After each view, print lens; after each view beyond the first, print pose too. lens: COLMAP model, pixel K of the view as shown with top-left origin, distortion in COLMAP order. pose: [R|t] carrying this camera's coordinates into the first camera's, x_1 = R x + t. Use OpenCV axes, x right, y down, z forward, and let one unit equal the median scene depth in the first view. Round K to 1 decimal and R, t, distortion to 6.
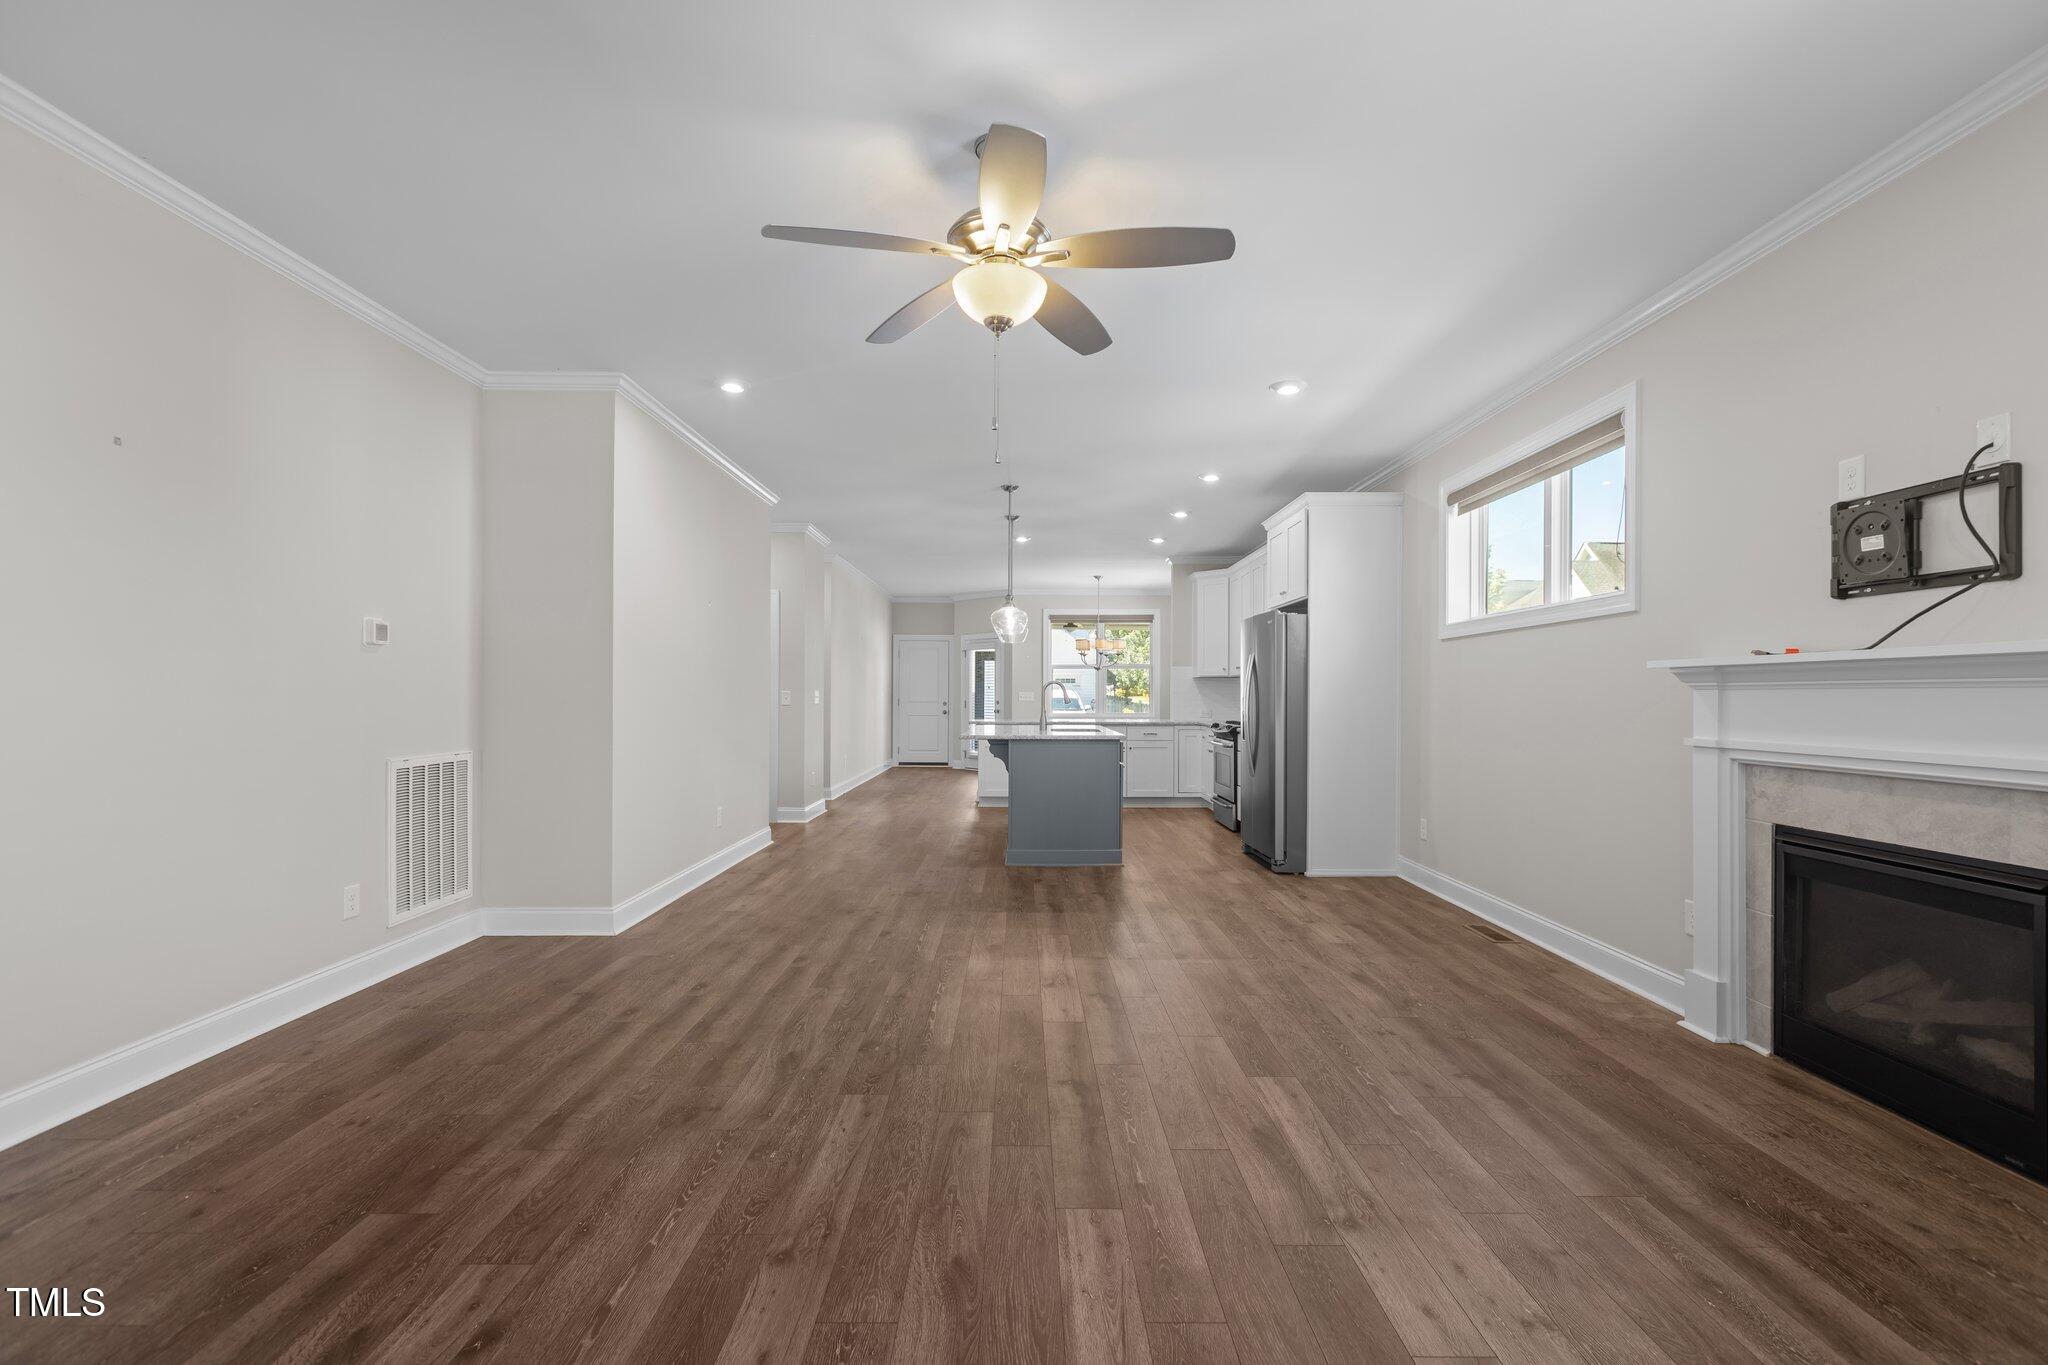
lens RADIAL K [[910.0, 0, 1030.1], [0, 910.0, 687.2], [0, 0, 1]] dist [0.000403, -0.000241]
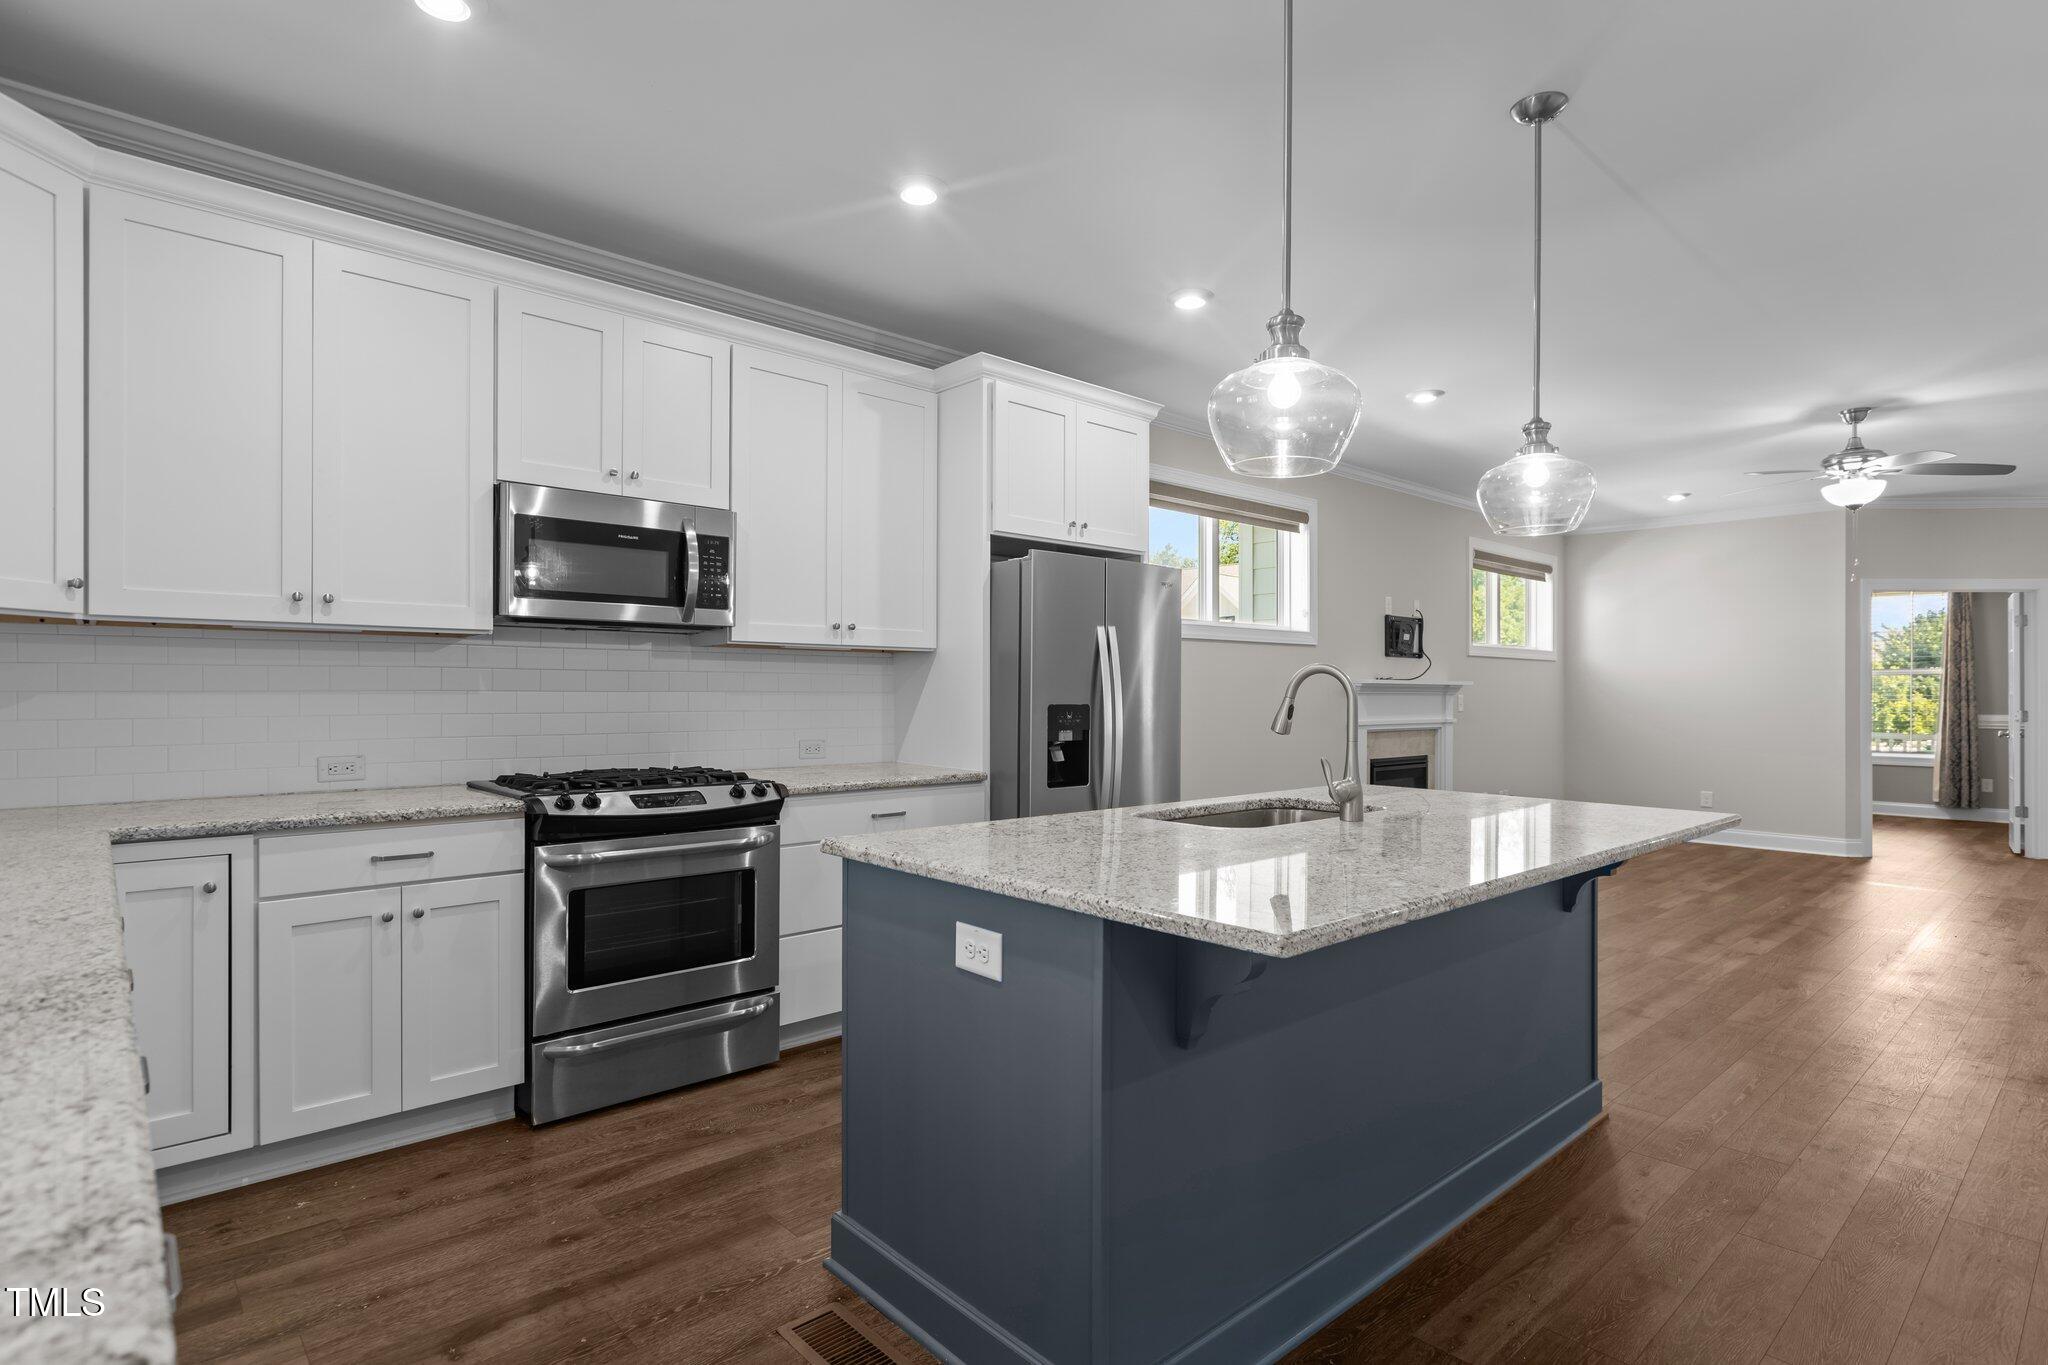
lens RADIAL K [[1028.0, 0, 1011.2], [0, 1028.0, 692.5], [0, 0, 1]] dist [-0.002661, -0.000873]
pose [[-0.657454, -0.008772, 0.753444, -0.327579], [-0.015012, 0.999886, -0.001459, 0.009109], [-0.753345, -0.012270, -0.657511, 2.472031]]
